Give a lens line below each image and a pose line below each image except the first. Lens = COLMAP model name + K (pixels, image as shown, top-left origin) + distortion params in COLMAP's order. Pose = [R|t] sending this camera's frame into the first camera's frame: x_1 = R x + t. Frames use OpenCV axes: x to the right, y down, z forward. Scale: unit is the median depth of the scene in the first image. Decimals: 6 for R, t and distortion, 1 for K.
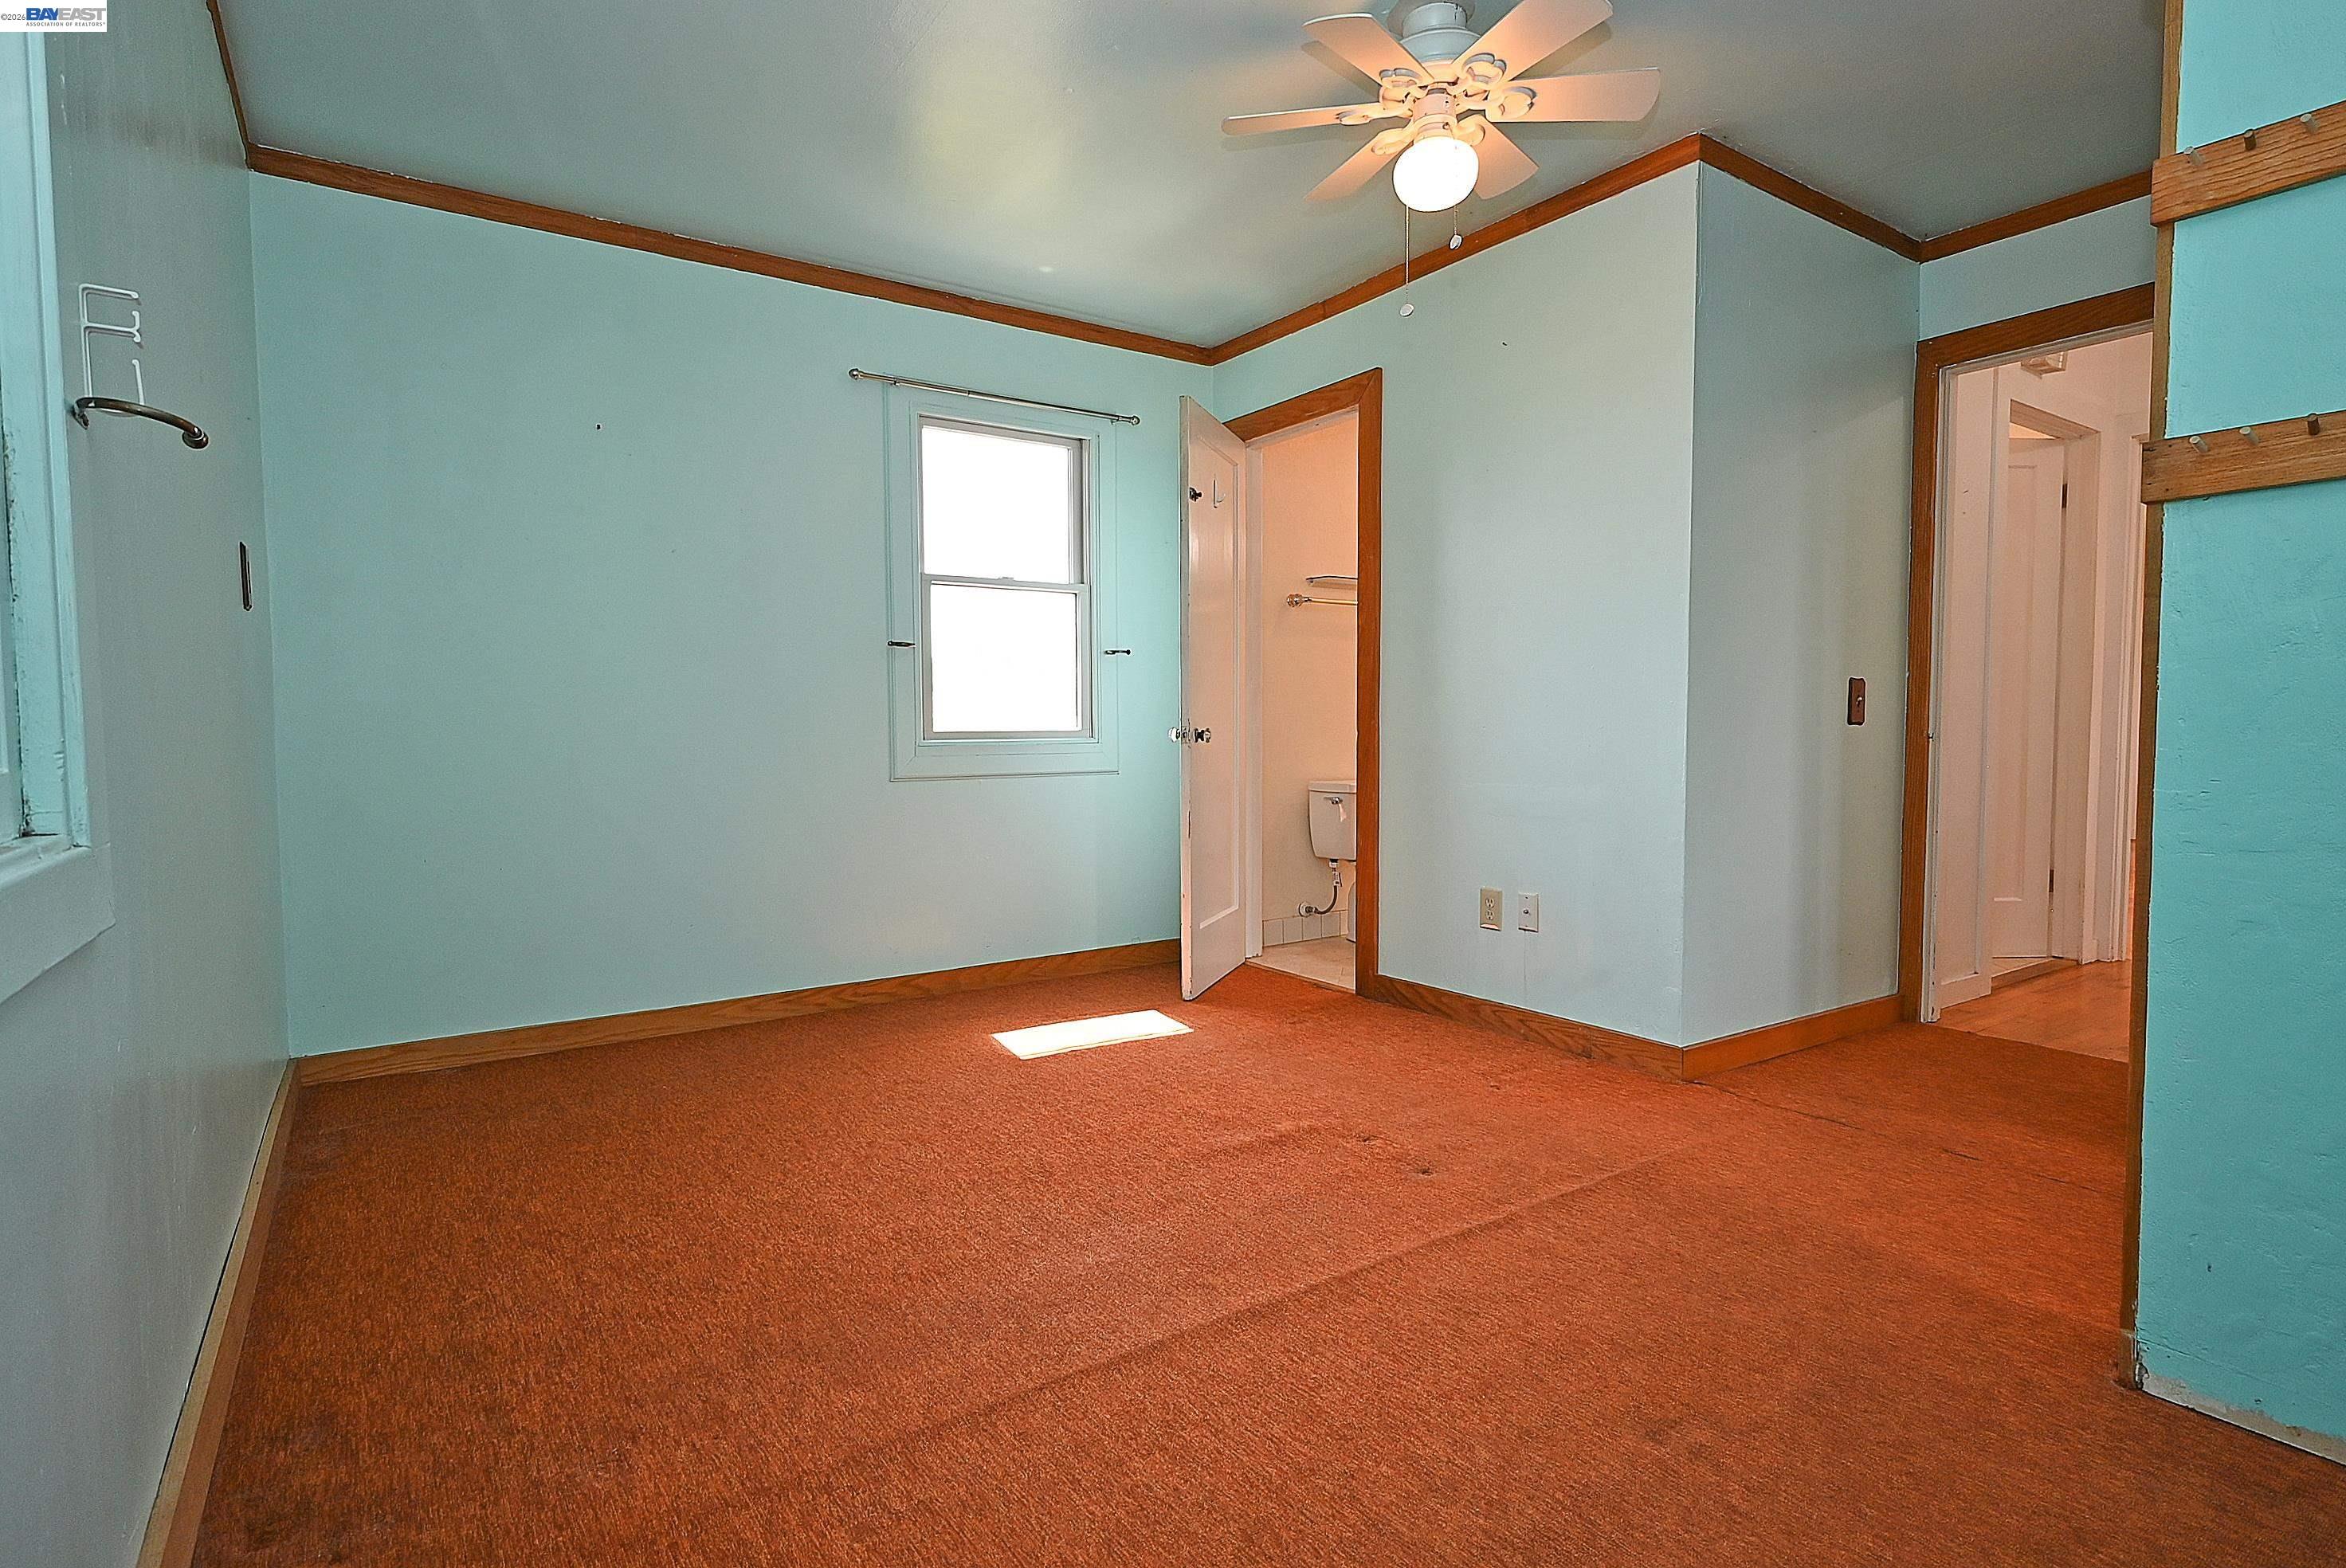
lens RADIAL K [[1171.8, 0, 1173.0], [0, 1171.8, 784.0], [0, 0, 1]] dist [-0.002113, 0.000617]
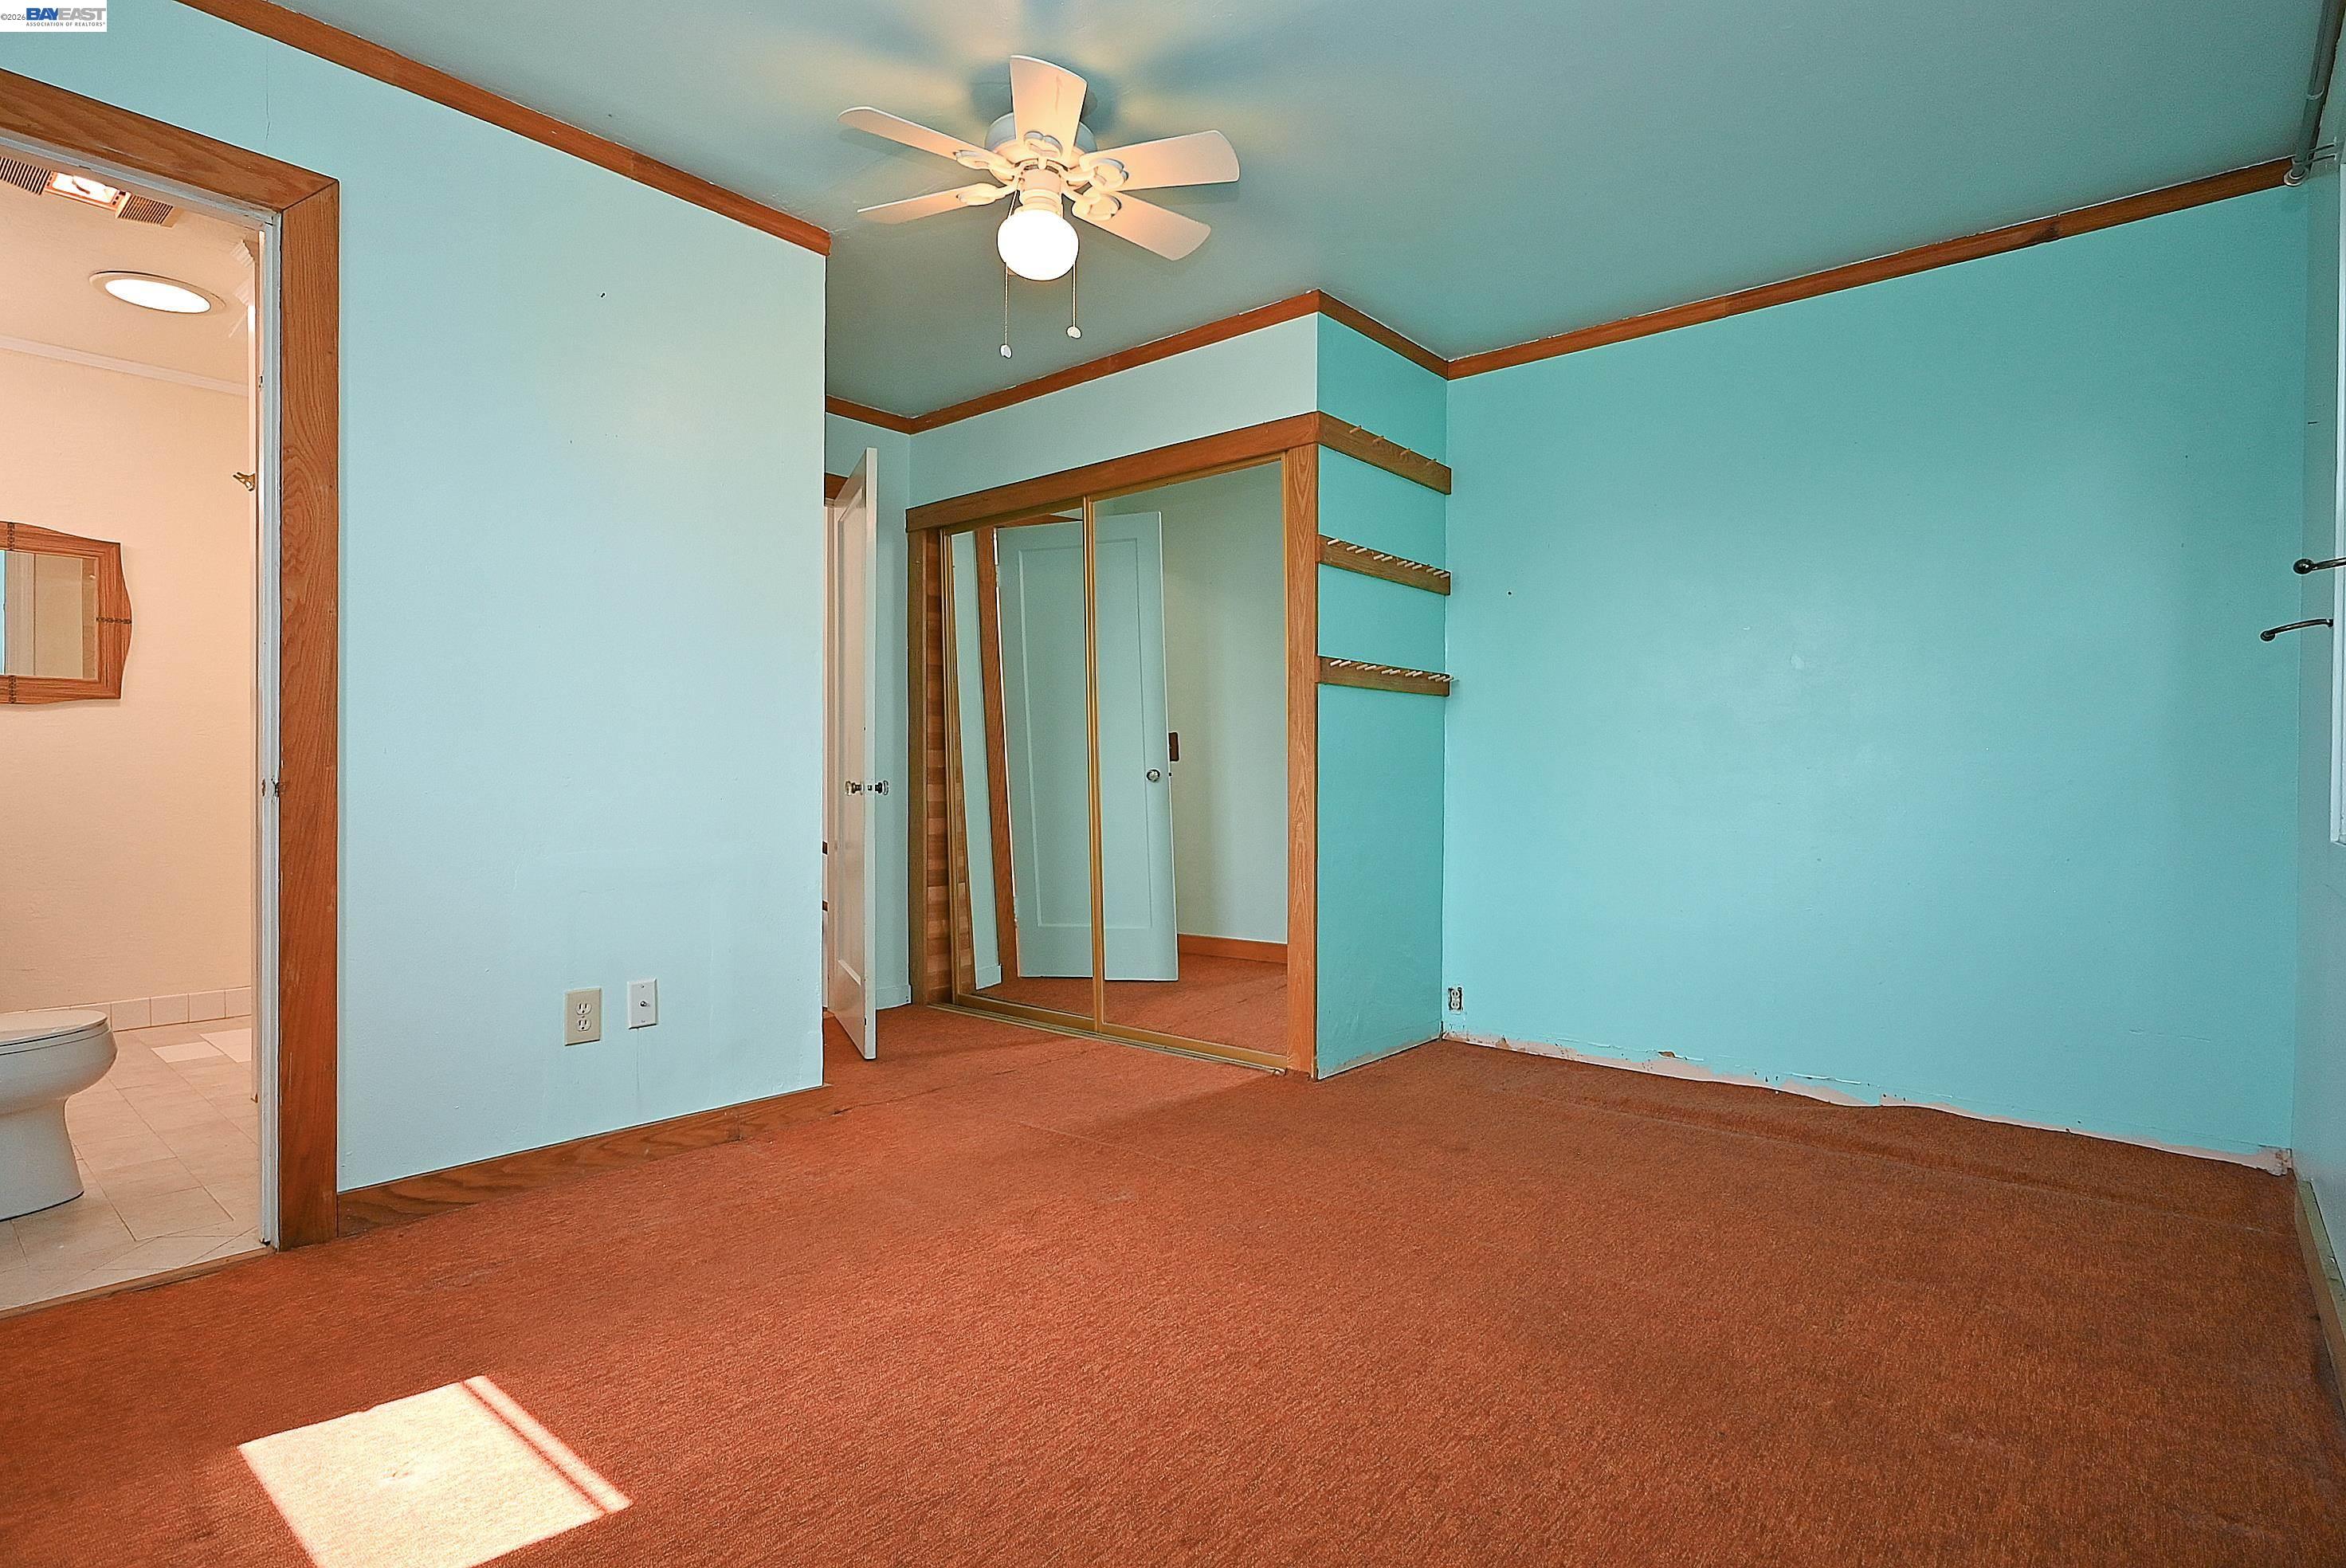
lens RADIAL K [[1171.8, 0, 1173.0], [0, 1171.8, 784.0], [0, 0, 1]] dist [-0.002113, 0.000617]
pose [[-0.263029, 0.003156, 0.964783, -0.615309], [0.042804, 0.999048, 0.008402, -0.036757], [-0.963838, 0.043506, -0.262914, 0.899747]]
